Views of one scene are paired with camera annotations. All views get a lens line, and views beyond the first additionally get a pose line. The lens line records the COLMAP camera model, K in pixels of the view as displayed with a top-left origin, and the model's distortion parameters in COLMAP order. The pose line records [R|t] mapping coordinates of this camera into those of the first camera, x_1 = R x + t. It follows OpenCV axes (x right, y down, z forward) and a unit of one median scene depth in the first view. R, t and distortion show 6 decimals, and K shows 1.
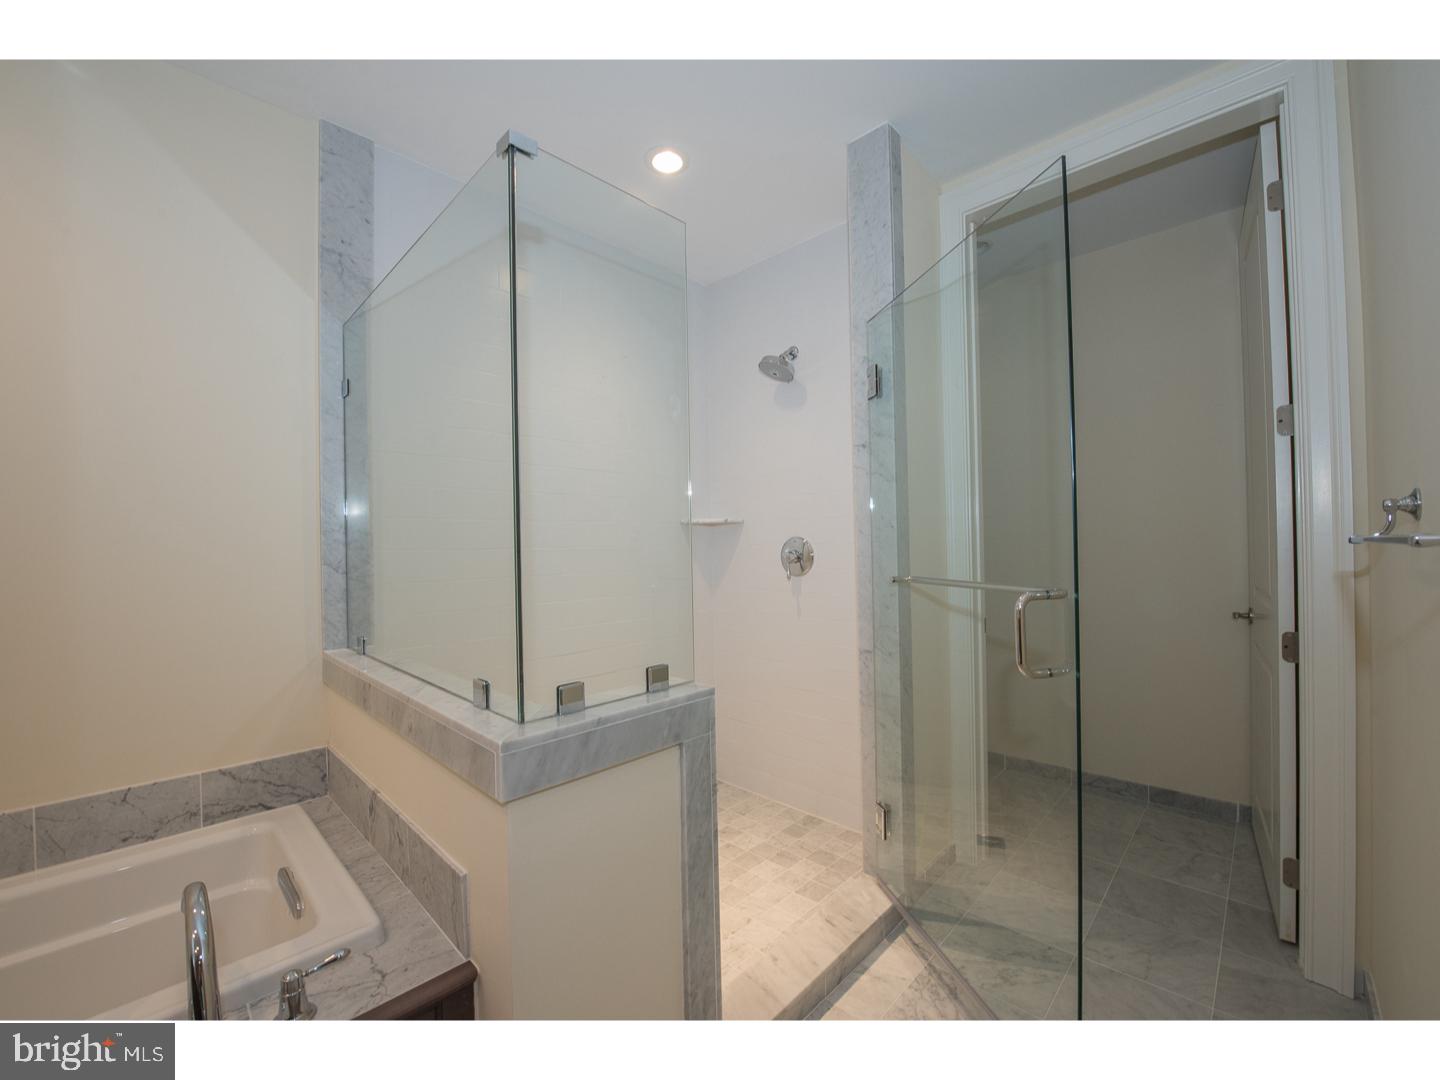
lens RADIAL K [[578.7, 0, 720.0], [0, 578.7, 540.0], [0, 0, 1]] dist [-0.020546, -0.000268]
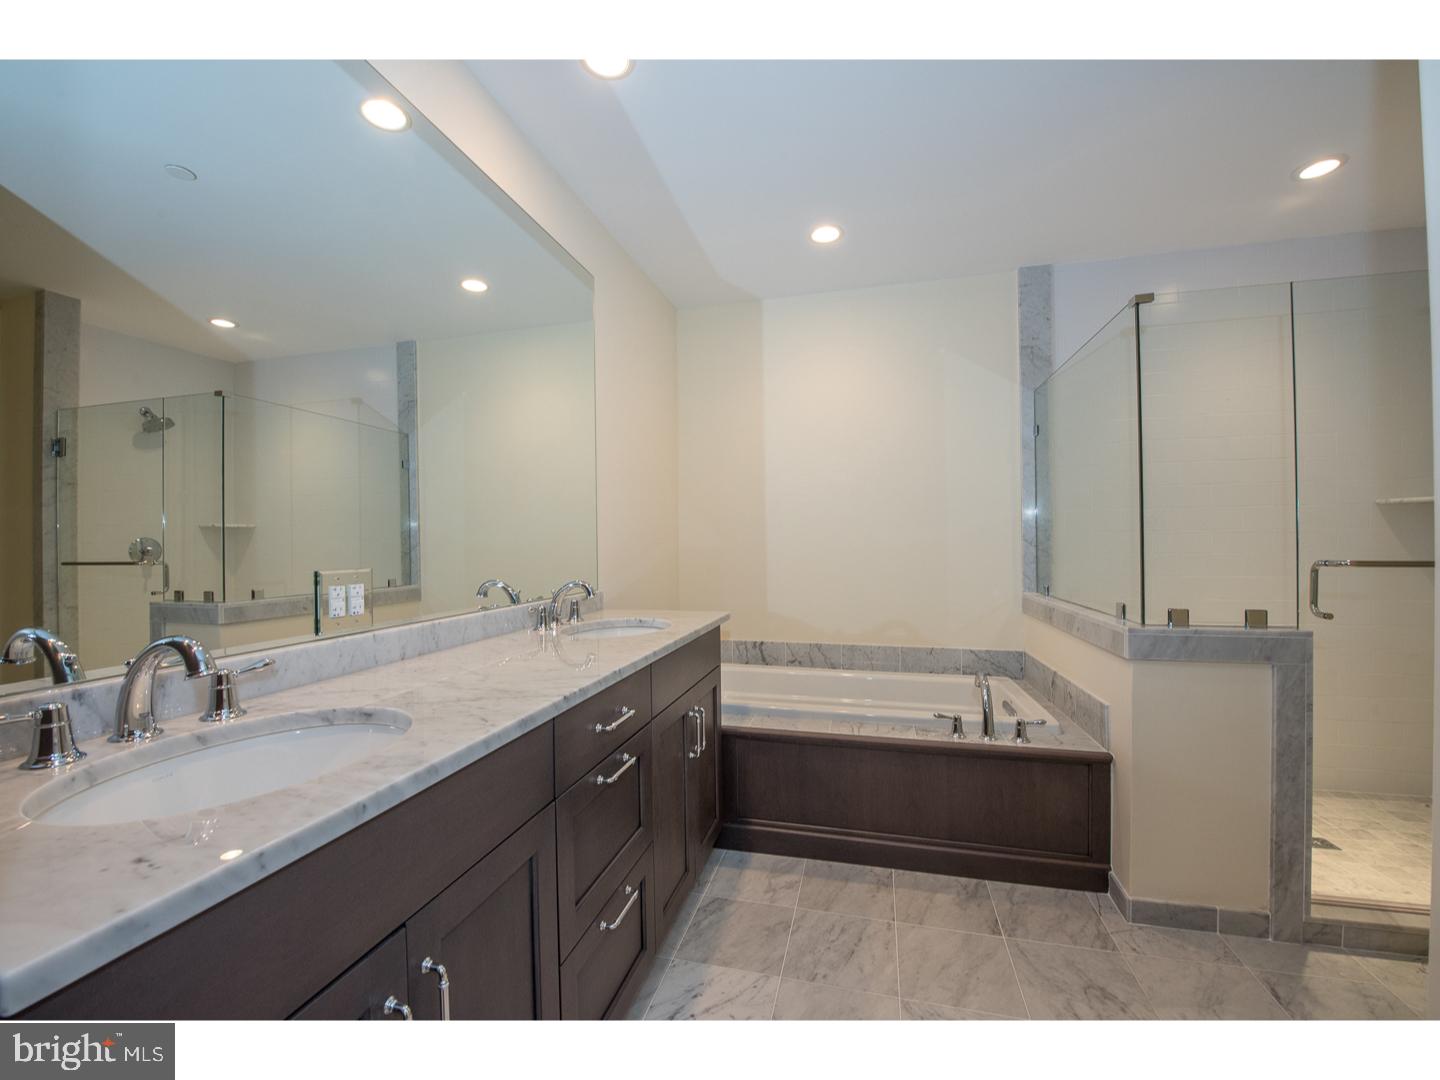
lens RADIAL K [[578.7, 0, 720.0], [0, 578.7, 540.0], [0, 0, 1]] dist [-0.020546, -0.000268]
pose [[0.500715, 0.012276, -0.865525, 0.396243], [0.004552, 0.999848, 0.016815, 0.013439], [0.865600, -0.012359, 0.500583, -0.763307]]
